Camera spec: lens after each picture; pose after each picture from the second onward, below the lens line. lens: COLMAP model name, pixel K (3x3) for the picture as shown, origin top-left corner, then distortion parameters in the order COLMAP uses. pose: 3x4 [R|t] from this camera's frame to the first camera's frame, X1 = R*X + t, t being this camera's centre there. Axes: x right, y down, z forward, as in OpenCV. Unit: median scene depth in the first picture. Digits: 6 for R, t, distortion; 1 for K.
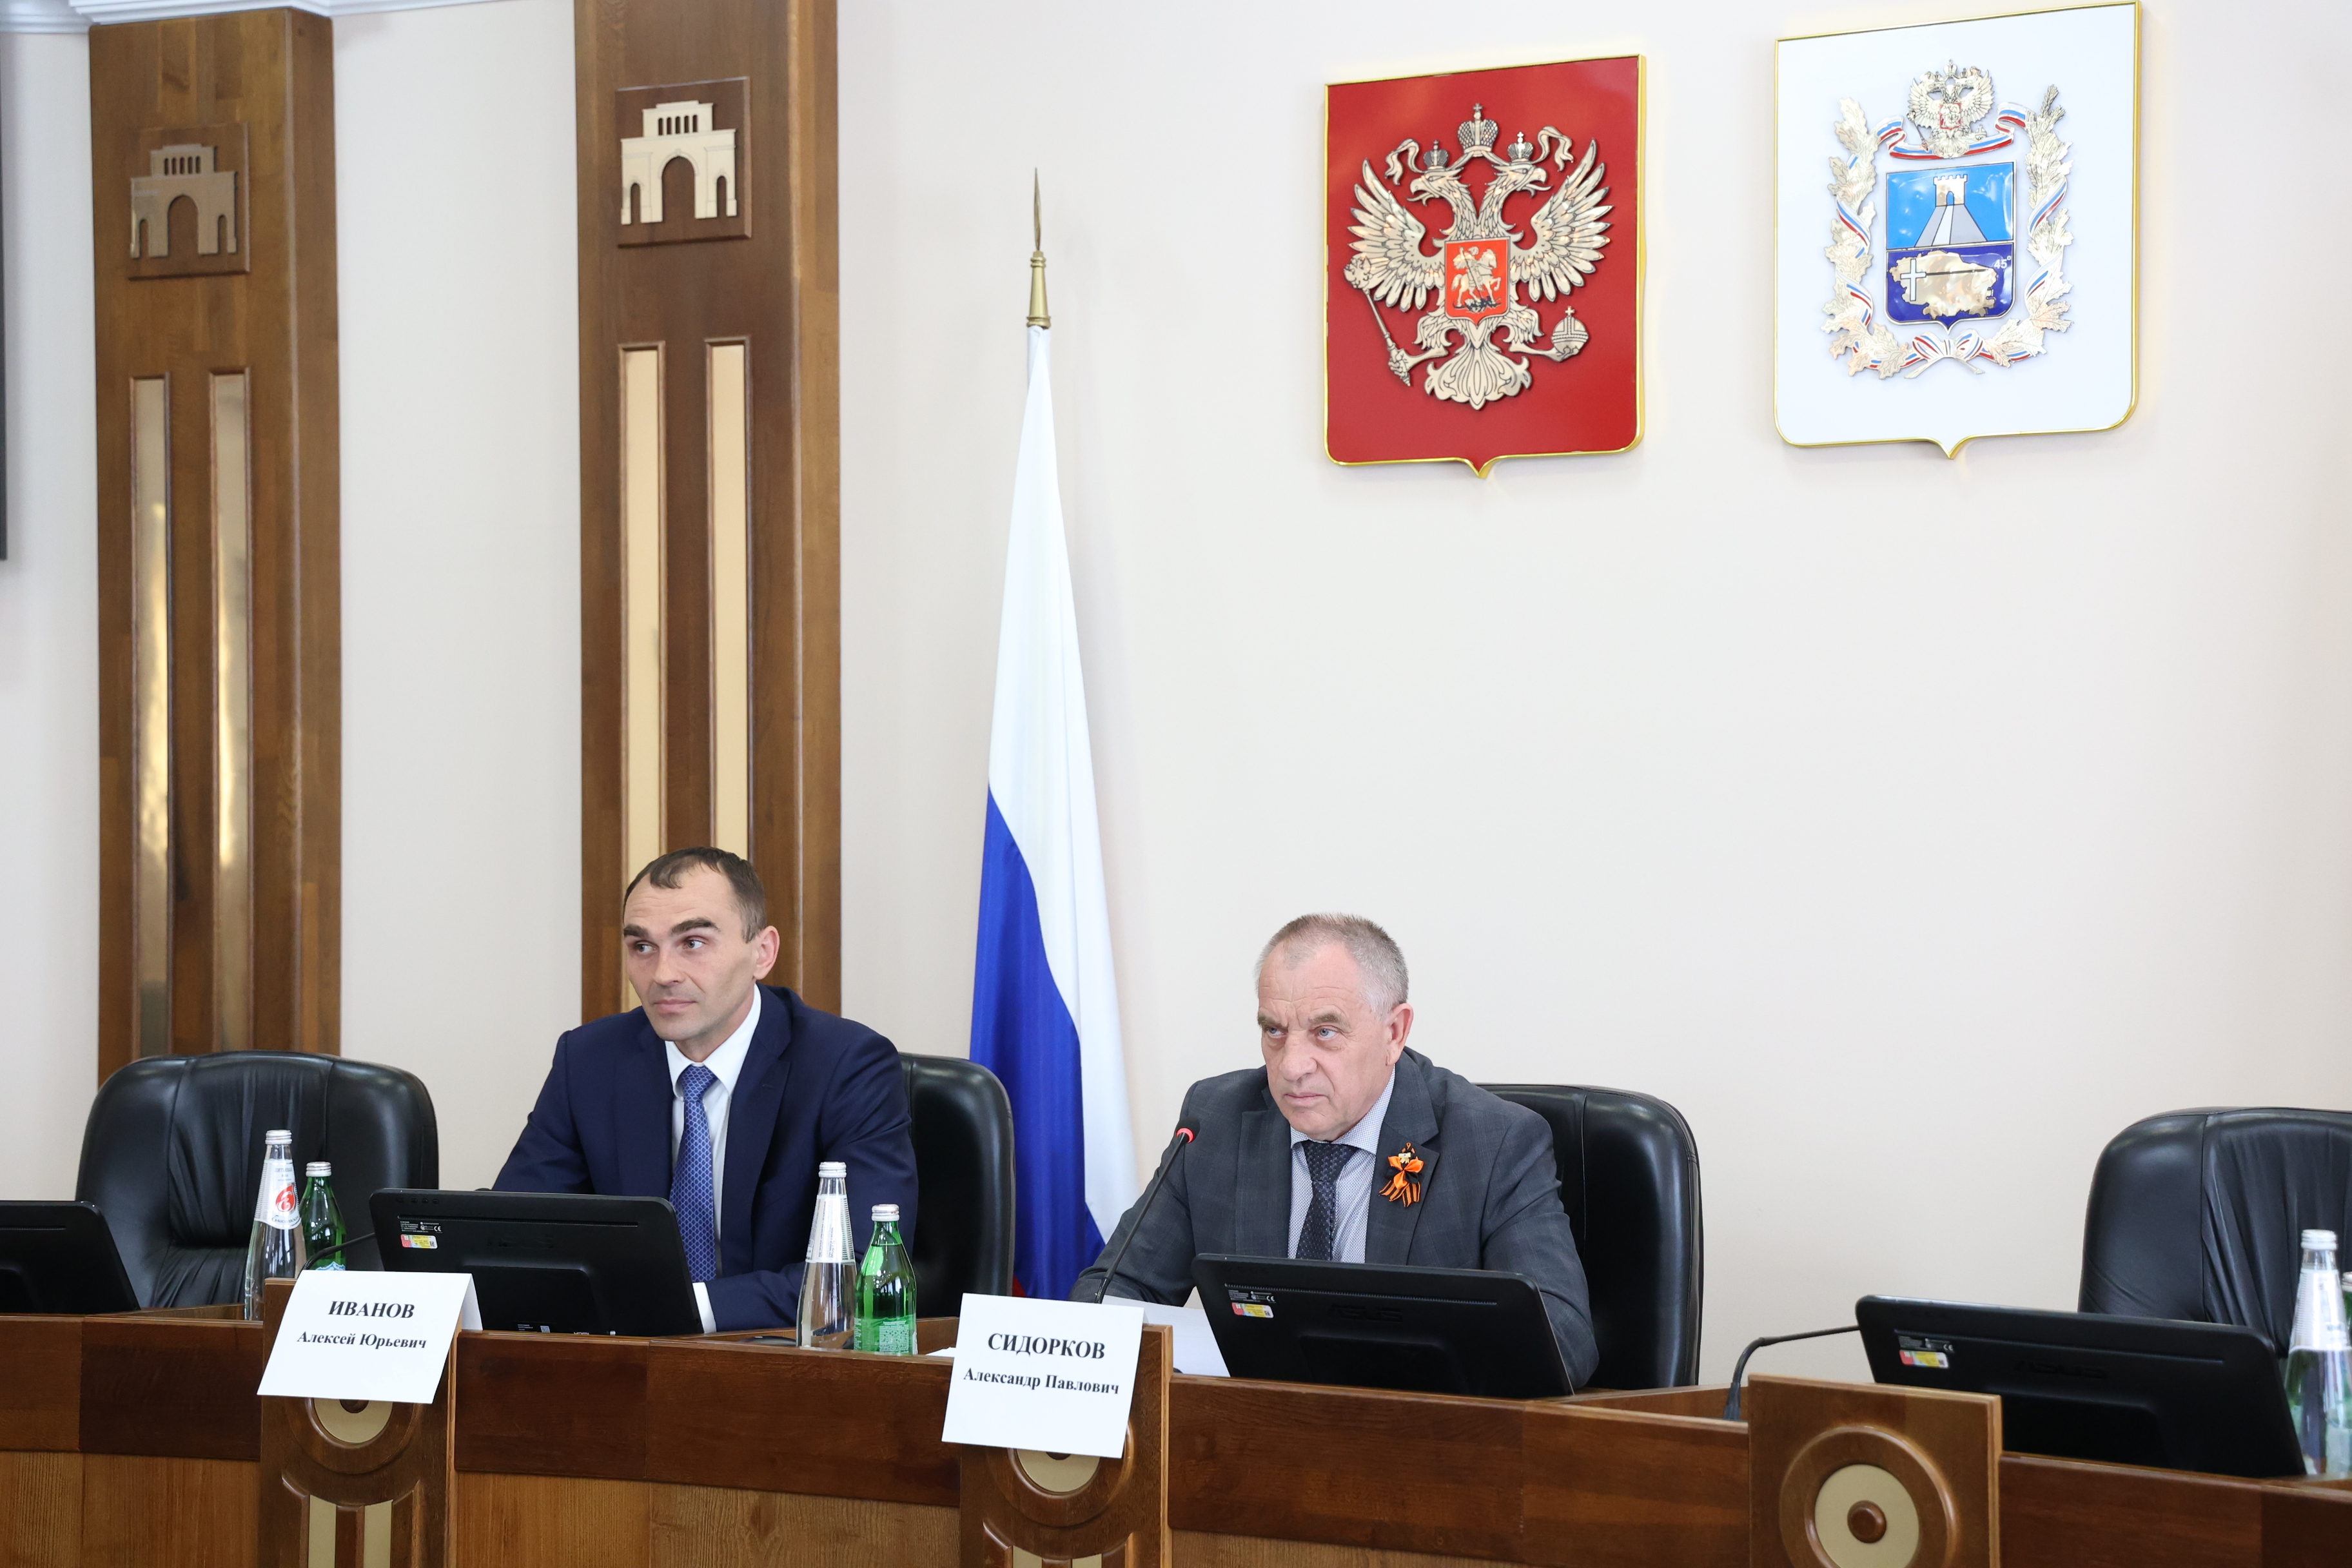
lens RADIAL K [[4315.9, 0, 1176.0], [0, 4315.9, 784.0], [0, 0, 1]] dist [0.251958, -0.036427]
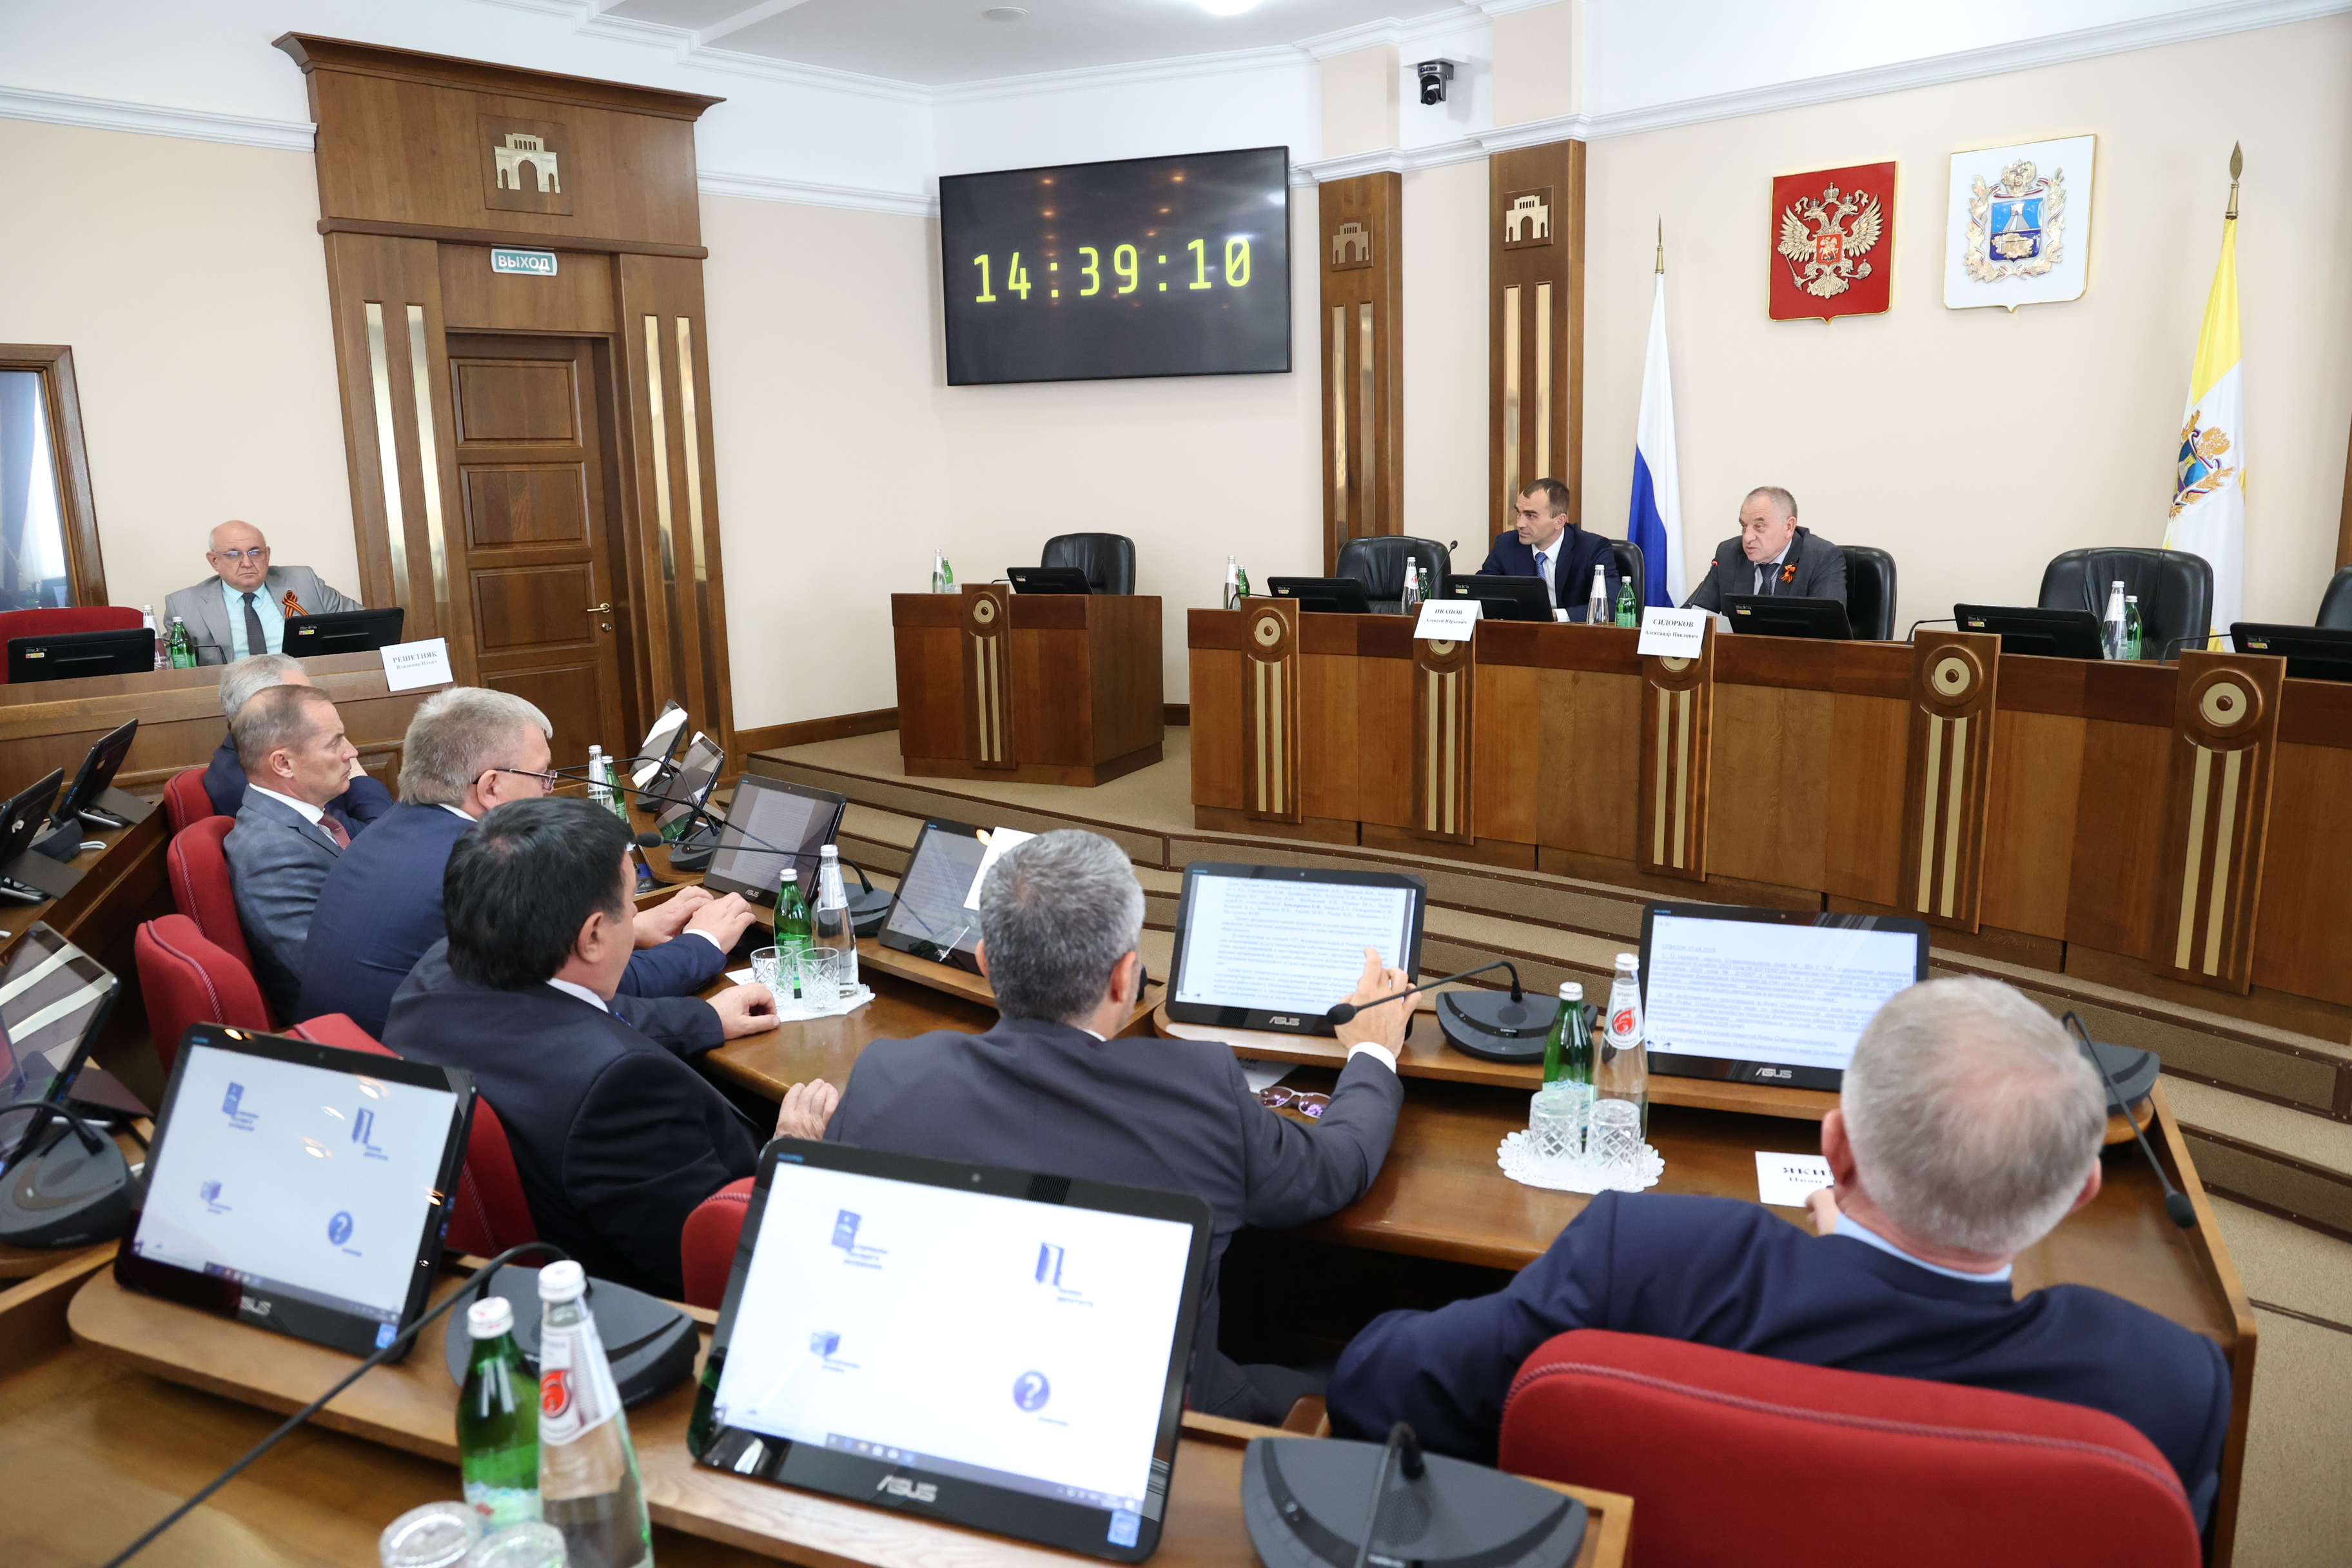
lens RADIAL K [[1607.7, 0, 1209.2], [0, 1607.7, 790.5], [0, 0, 1]] dist [-0.100952, 0.089341]
pose [[0.959076, 0.035343, -0.280936, -0.015262], [0.023677, 0.978694, 0.203957, 0.005203], [0.282158, -0.202262, 0.937804, -0.109829]]
